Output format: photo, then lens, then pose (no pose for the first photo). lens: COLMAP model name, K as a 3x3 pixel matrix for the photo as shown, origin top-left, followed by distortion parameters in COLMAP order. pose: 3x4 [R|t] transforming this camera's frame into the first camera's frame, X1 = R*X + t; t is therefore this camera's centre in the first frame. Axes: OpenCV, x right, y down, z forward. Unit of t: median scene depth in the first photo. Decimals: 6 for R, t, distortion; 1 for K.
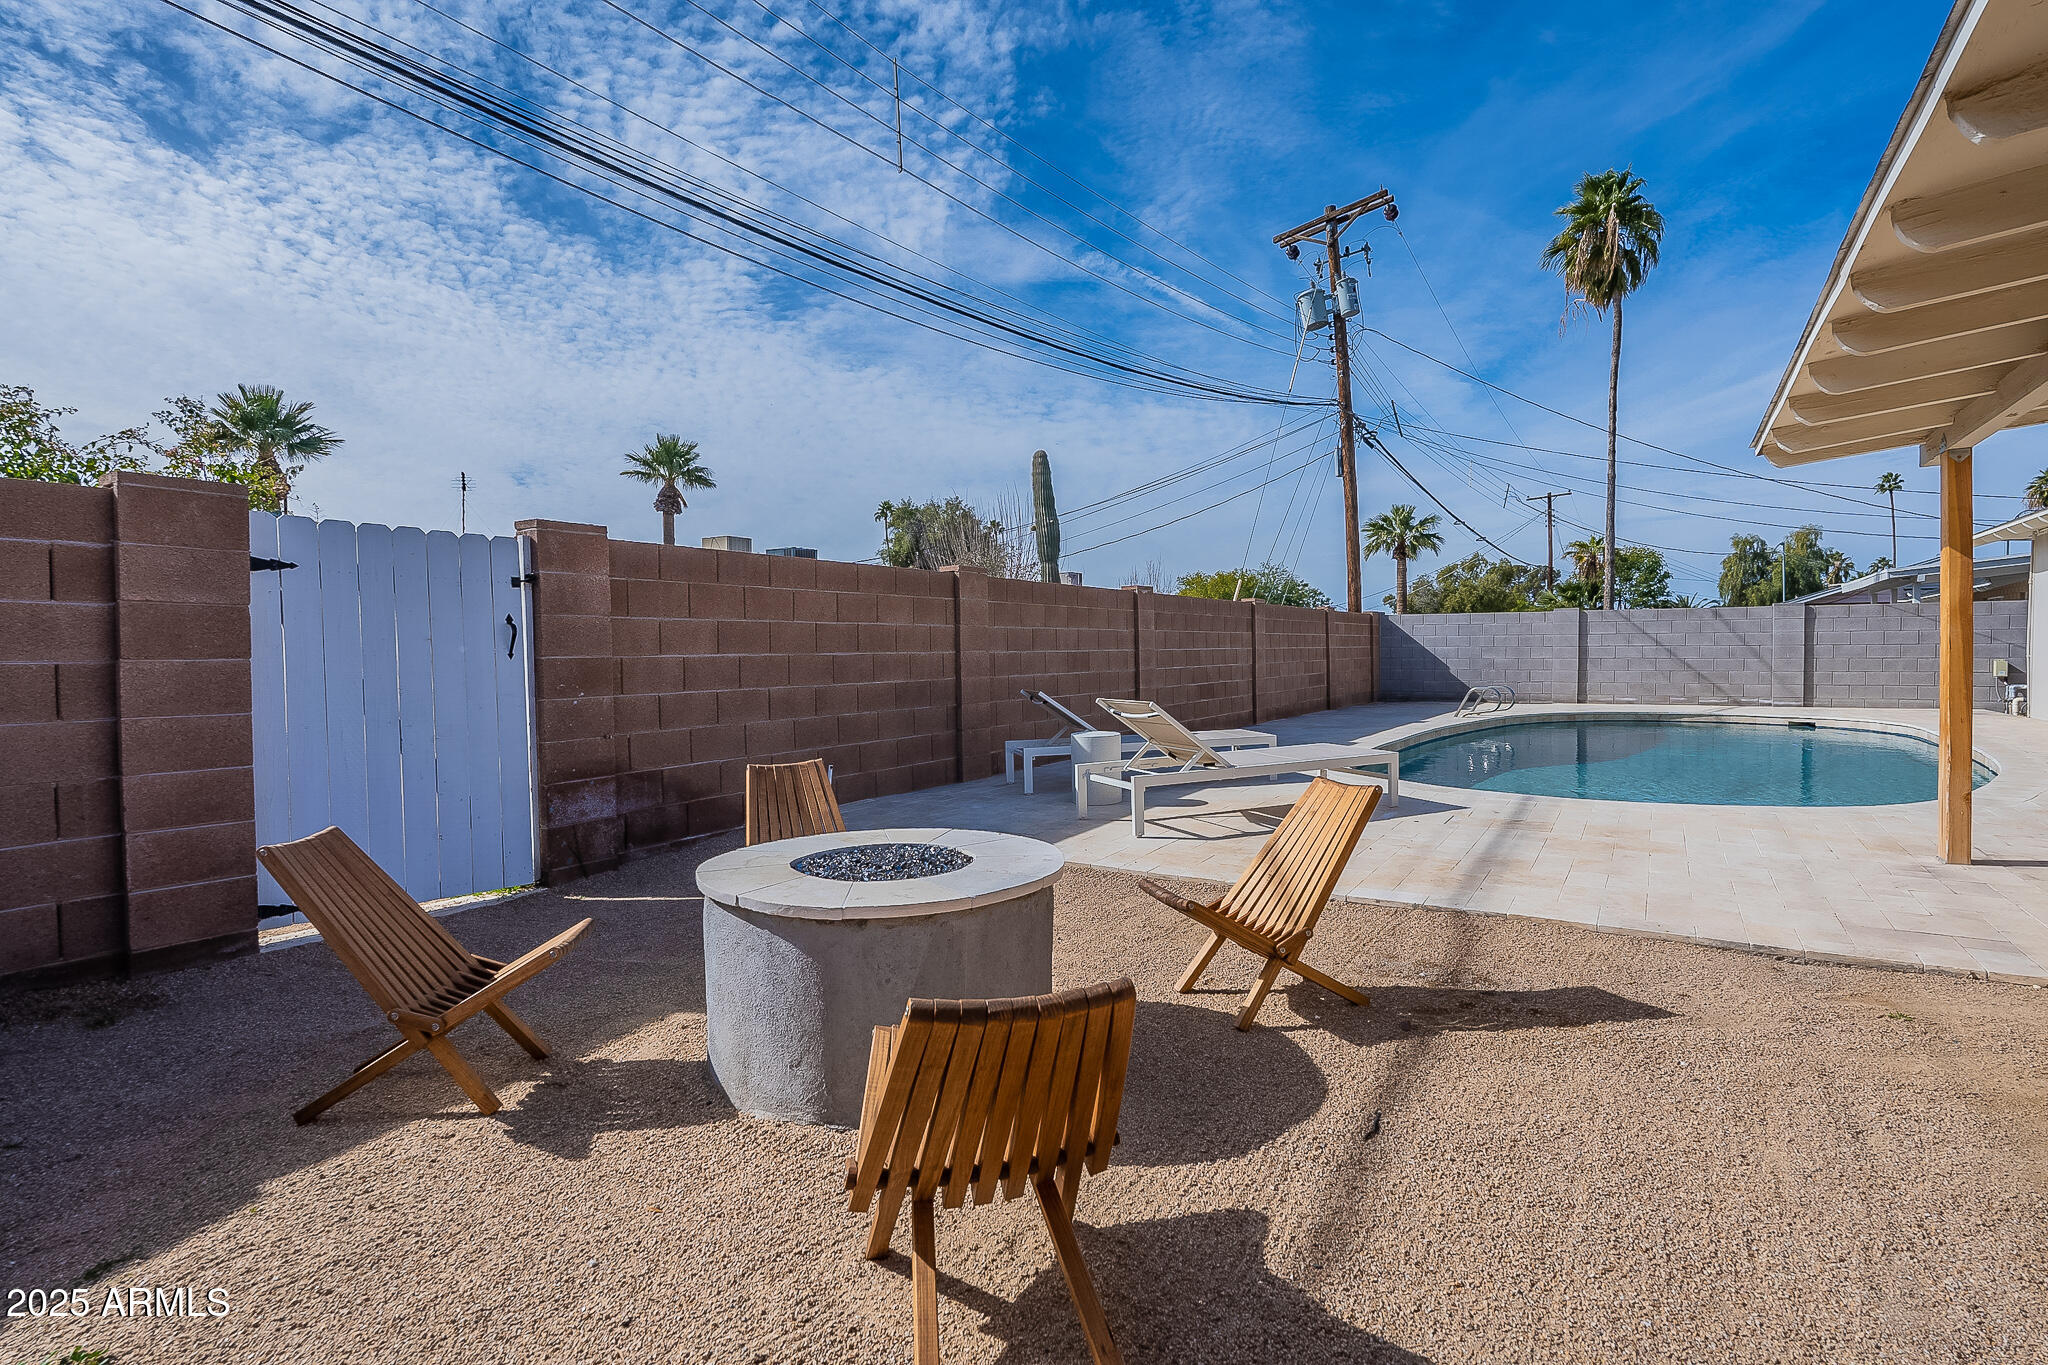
lens RADIAL K [[997.9, 0, 1021.6], [0, 997.9, 679.4], [0, 0, 1]] dist [-0.001025, -0.000692]
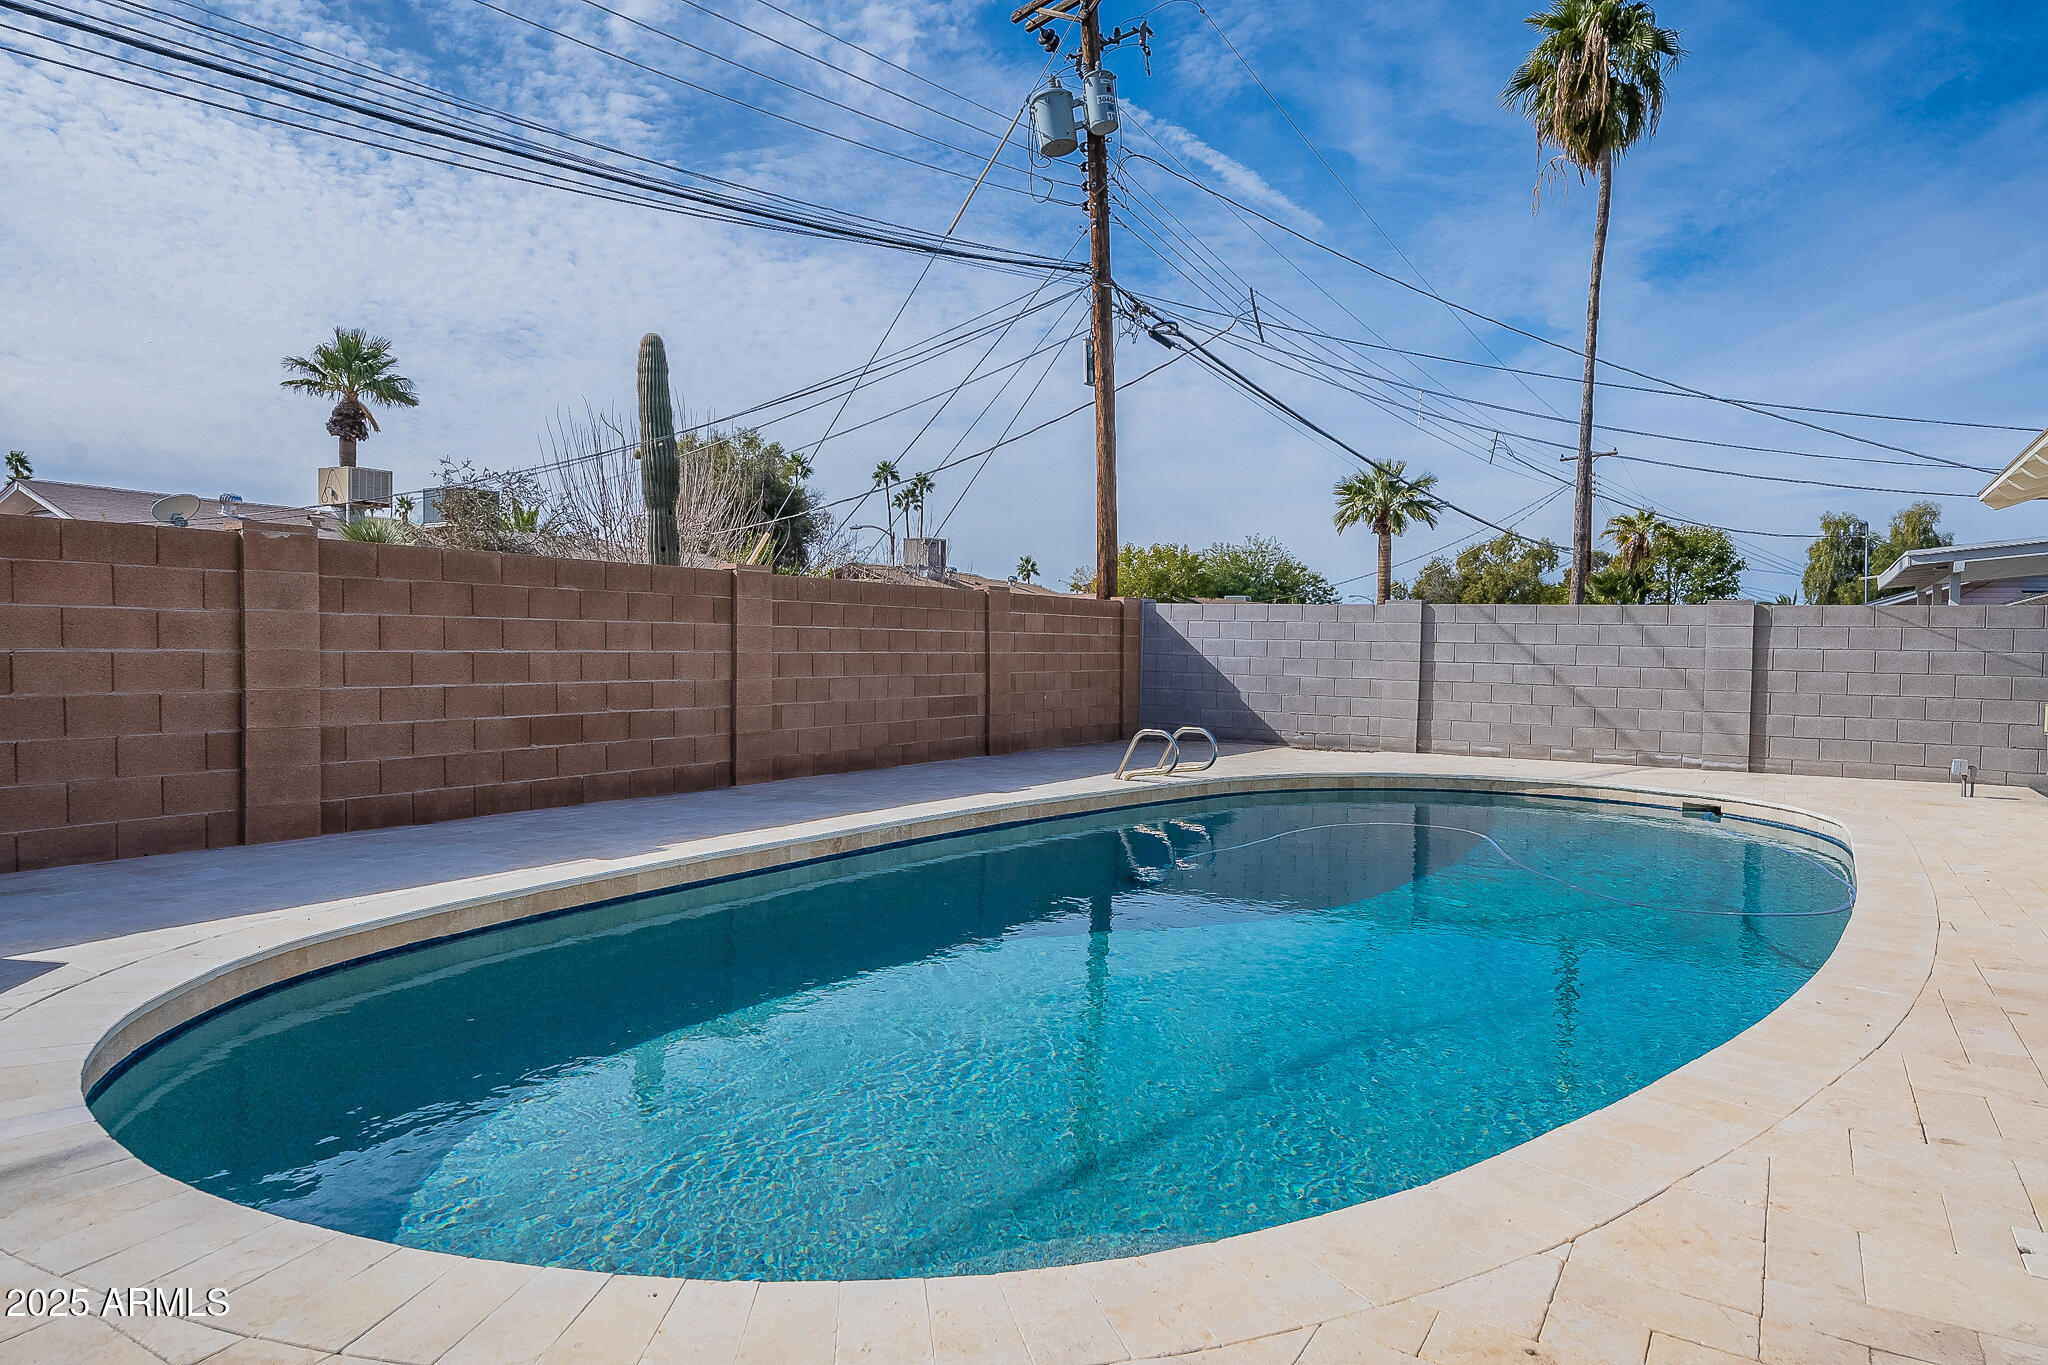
lens RADIAL K [[1253.2, 0, 1017.7], [0, 1253.2, 681.4], [0, 0, 1]] dist [-0.001098, 0.000162]
pose [[0.999514, 0.026511, 0.016374, 0.303487], [-0.026541, 0.999646, 0.001658, -0.015804], [-0.016324, -0.002092, 0.999865, 0.228019]]
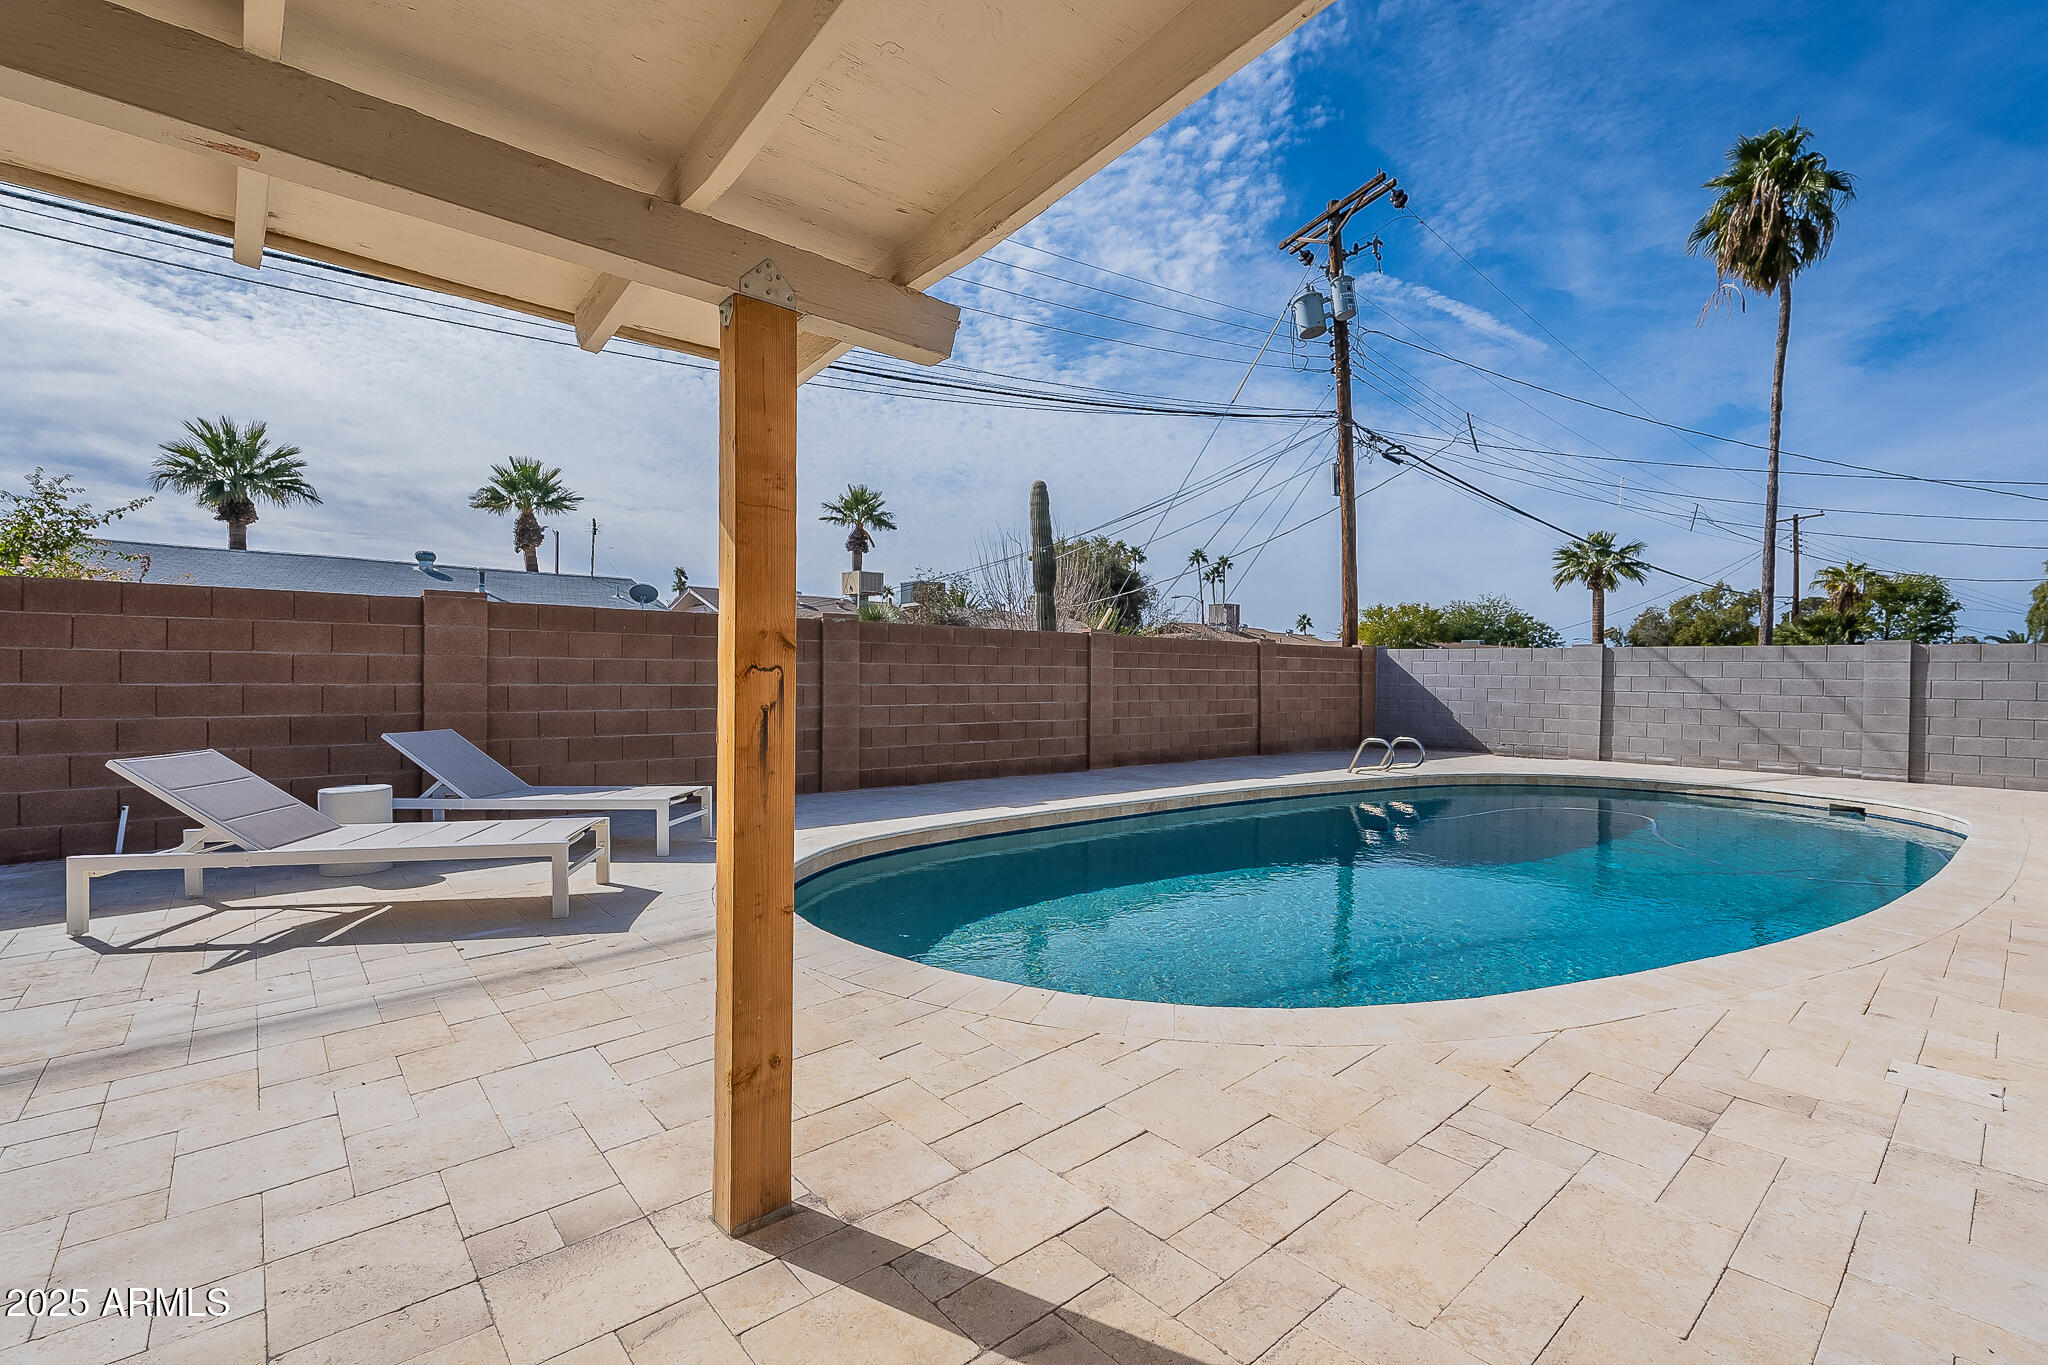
lens RADIAL K [[886.6, 0, 1021.4], [0, 886.6, 682.7], [0, 0, 1]] dist [-0.003178, 0.000055]
pose [[0.958907, 0.024522, -0.282660, 0.316829], [-0.029967, 0.999439, -0.014954, -0.015330], [0.282135, 0.022810, 0.959104, 0.175806]]
